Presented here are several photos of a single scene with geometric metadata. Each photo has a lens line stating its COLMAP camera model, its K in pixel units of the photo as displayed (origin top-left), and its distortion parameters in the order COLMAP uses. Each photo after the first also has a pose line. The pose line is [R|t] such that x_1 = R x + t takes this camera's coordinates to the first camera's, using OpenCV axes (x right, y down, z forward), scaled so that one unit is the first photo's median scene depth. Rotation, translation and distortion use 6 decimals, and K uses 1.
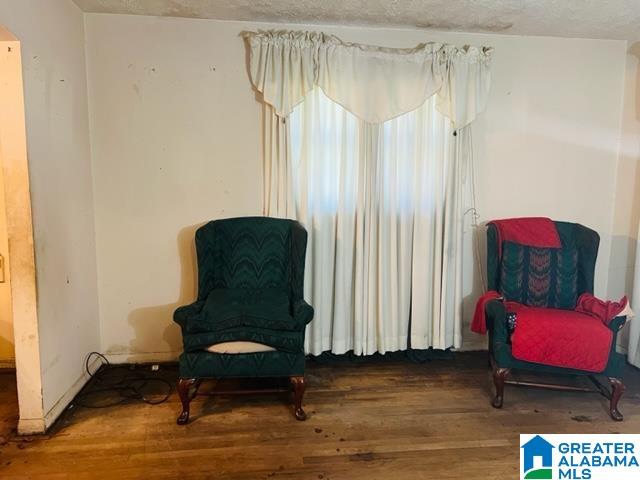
lens RADIAL K [[487.5, 0, 321.4], [0, 487.5, 237.7], [0, 0, 1]] dist [0.039170, -0.015188]
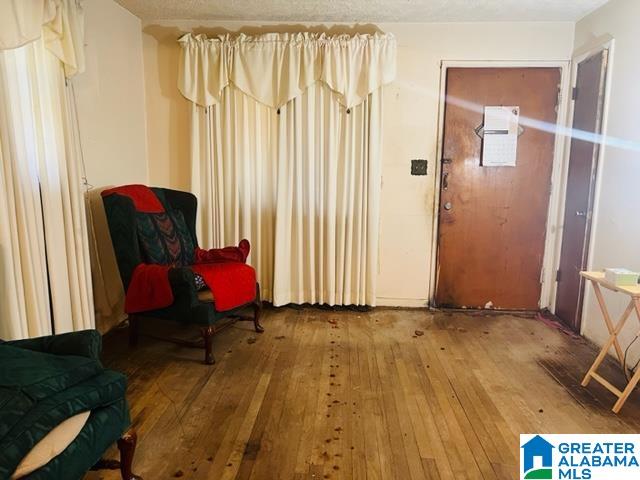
lens RADIAL K [[487.5, 0, 320.7], [0, 487.5, 244.4], [0, 0, 1]] dist [0.039170, -0.015188]
pose [[0.176816, -0.166408, 0.970074, -0.585655], [0.105666, 0.983117, 0.149386, -0.038095], [-0.978555, 0.076091, 0.191414, 0.562611]]
